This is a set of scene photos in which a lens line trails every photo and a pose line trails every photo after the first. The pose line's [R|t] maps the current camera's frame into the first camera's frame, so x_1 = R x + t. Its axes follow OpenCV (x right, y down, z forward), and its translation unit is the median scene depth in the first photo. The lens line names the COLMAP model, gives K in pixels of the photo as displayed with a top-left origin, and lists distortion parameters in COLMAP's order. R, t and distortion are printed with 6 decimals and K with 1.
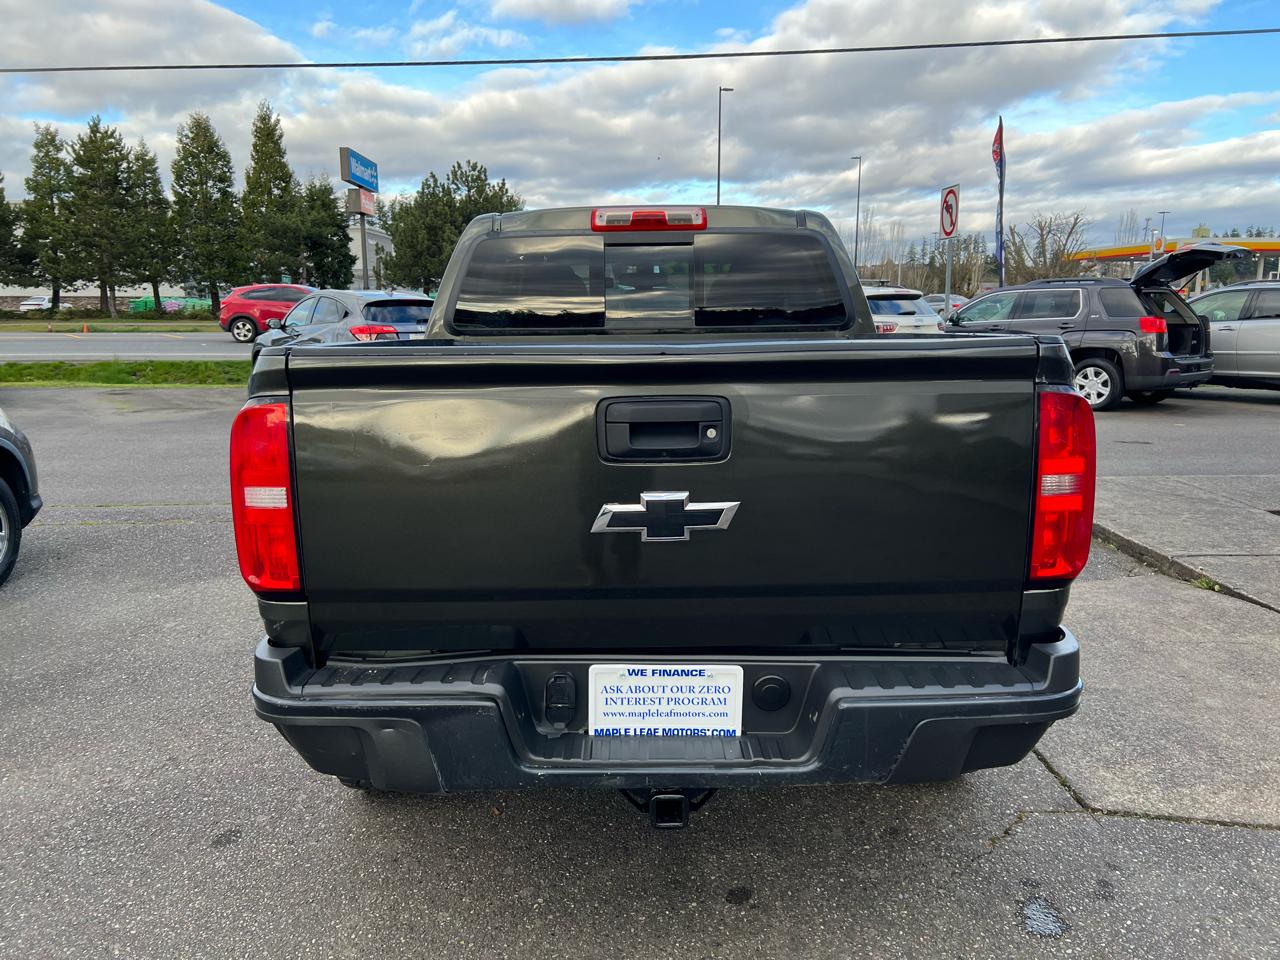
lens RADIAL K [[964.6, 0, 638.7], [0, 964.6, 484.6], [0, 0, 1]] dist [0.045736, -0.049374]
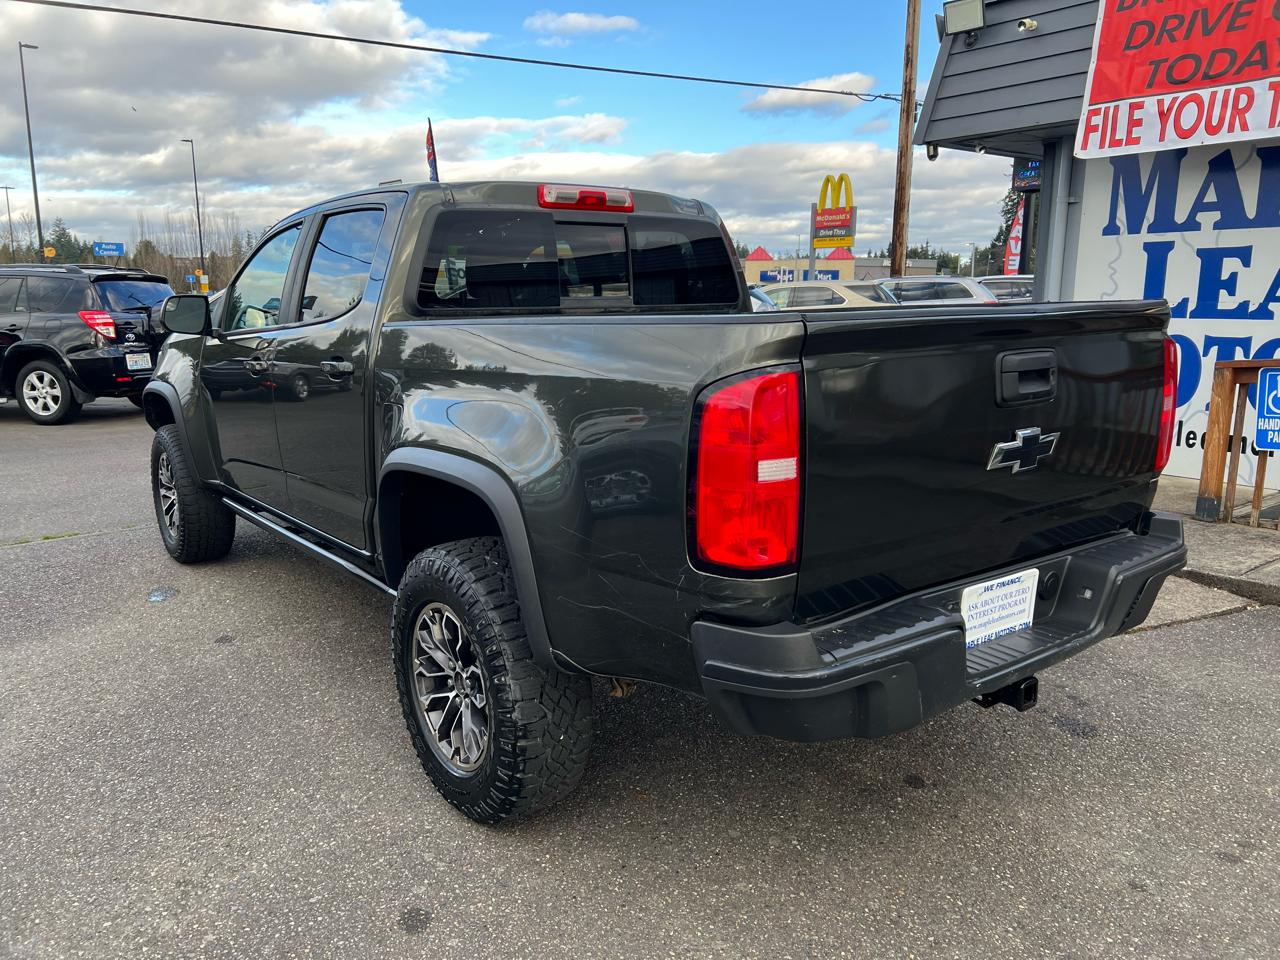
lens RADIAL K [[964.6, 0, 624.4], [0, 964.6, 480.2], [0, 0, 1]] dist [0.045736, -0.049374]
pose [[0.801816, -0.110985, 0.587175, -0.141160], [0.110824, 0.993174, 0.036390, -0.003695], [-0.587205, 0.035895, 0.808642, 0.041477]]
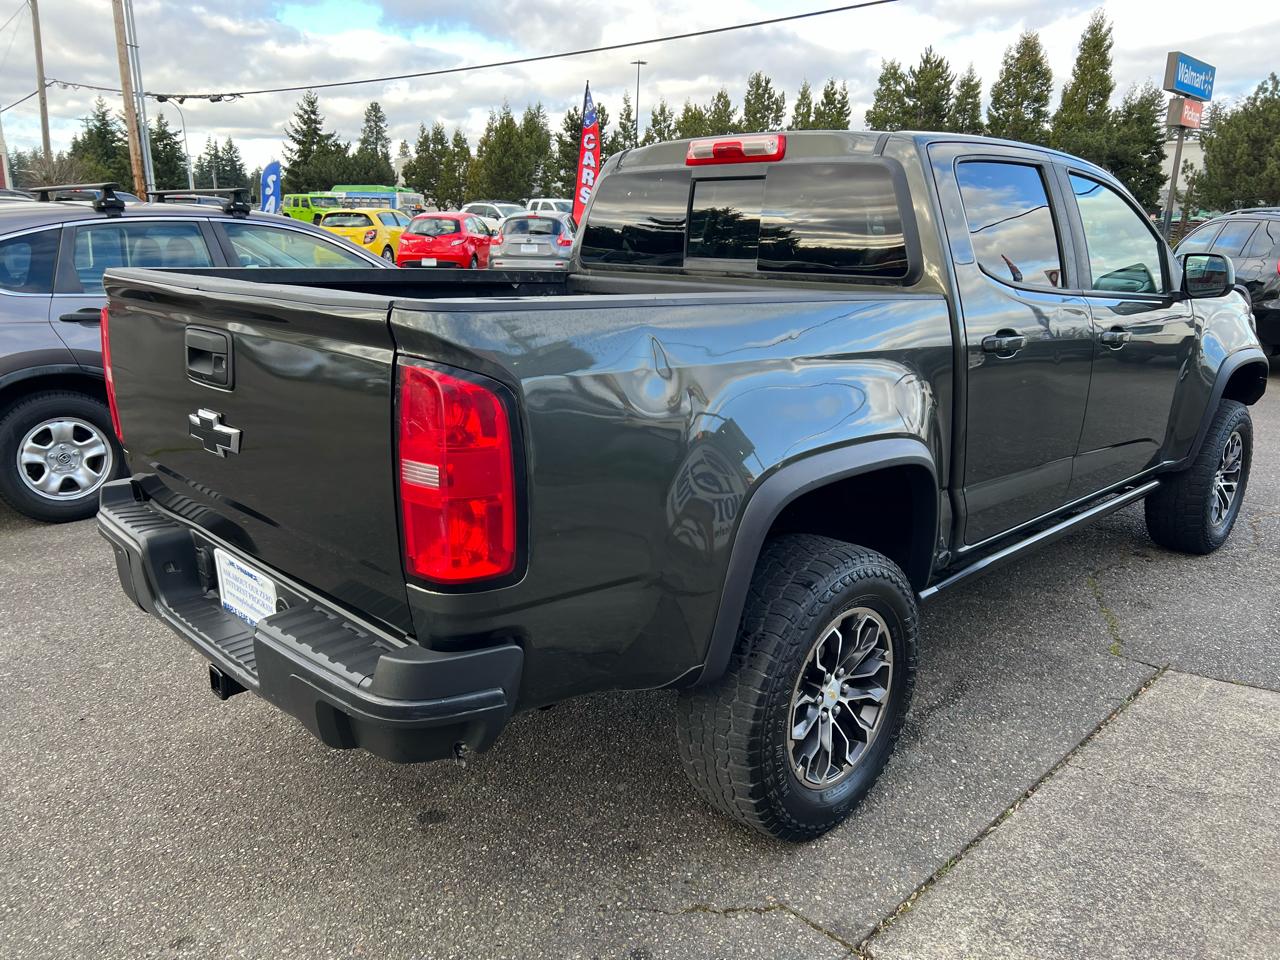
lens RADIAL K [[964.6, 0, 645.8], [0, 964.6, 485.0], [0, 0, 1]] dist [0.045736, -0.049374]
pose [[0.704562, 0.201605, -0.680403, 0.154961], [-0.149759, 0.979444, 0.135136, -0.018184], [0.693660, 0.006685, 0.720271, 0.068173]]
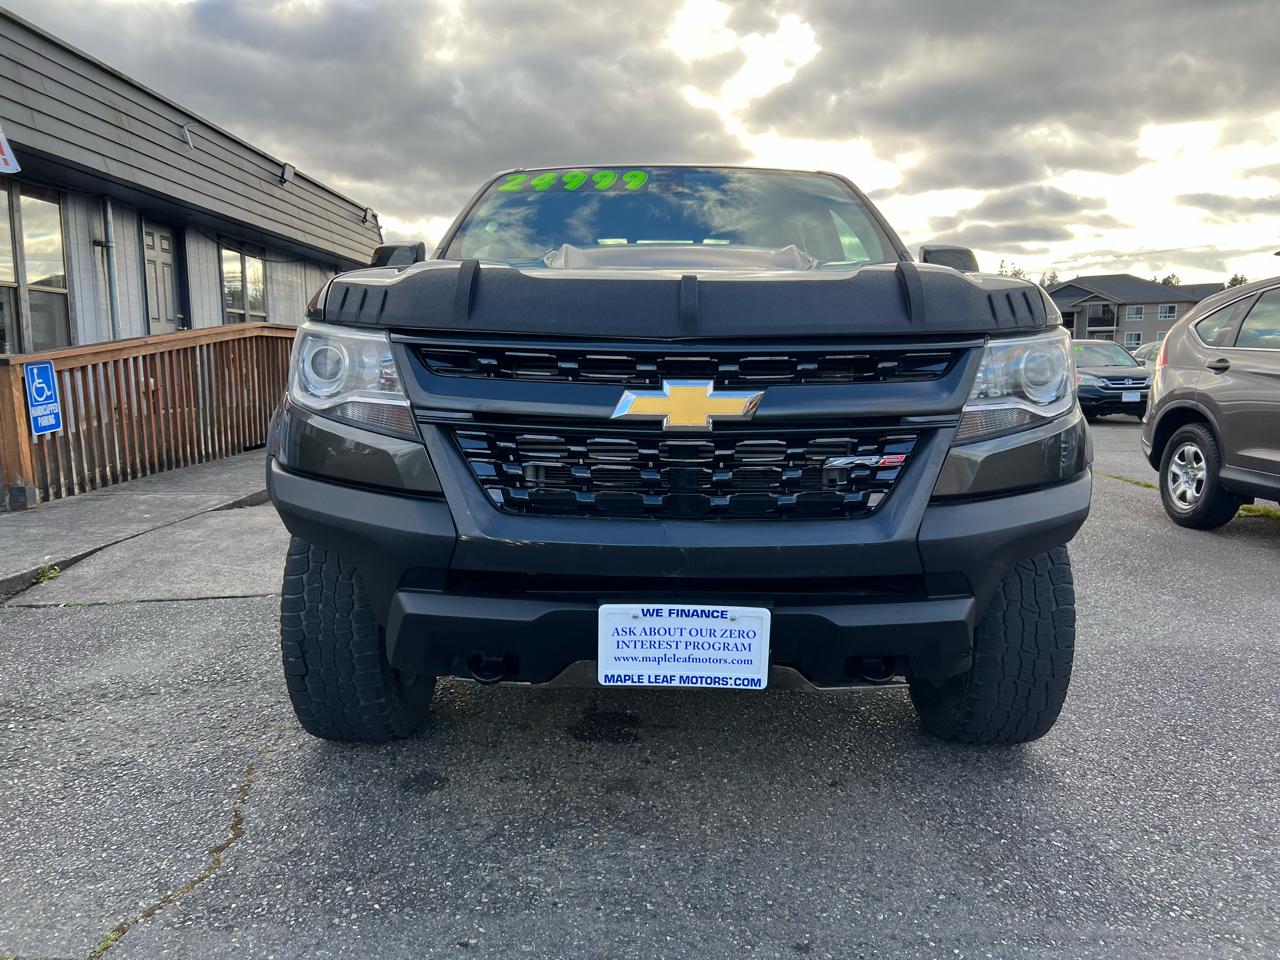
lens RADIAL K [[964.6, 0, 646.5], [0, 964.6, 477.7], [0, 0, 1]] dist [0.045736, -0.049374]
pose [[-0.999910, 0.000653, 0.013378, 0.004826], [0.004659, 0.953393, 0.301695, -0.083946], [-0.012557, 0.301731, -0.953311, 0.611217]]
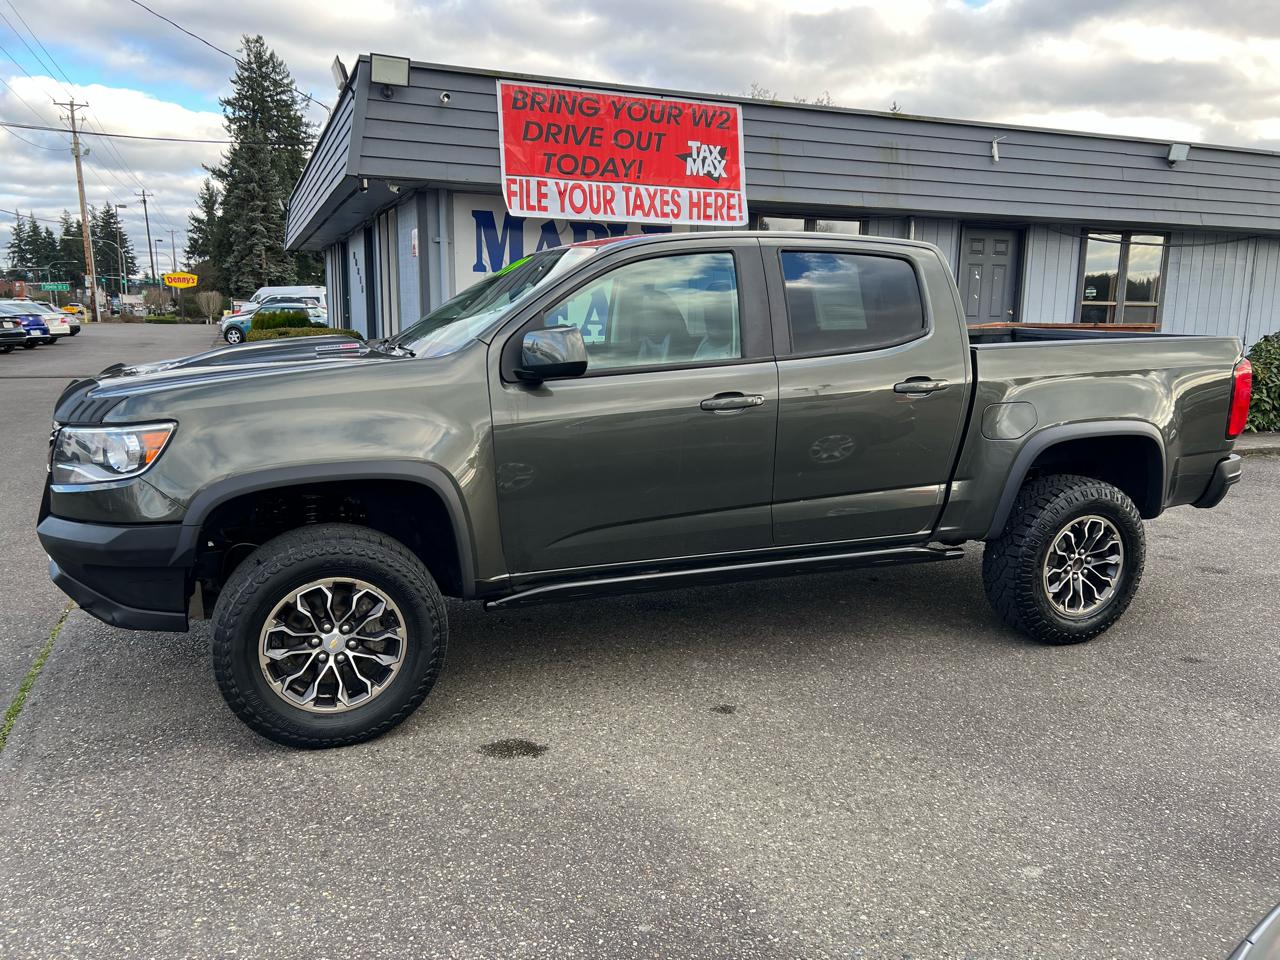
lens RADIAL K [[964.6, 0, 633.4], [0, 964.6, 482.6], [0, 0, 1]] dist [0.045736, -0.049374]
pose [[-0.356843, -0.162546, 0.919914, -0.291410], [0.161690, 0.959135, 0.232198, -0.081280], [-0.920065, 0.231600, -0.315979, 0.438313]]
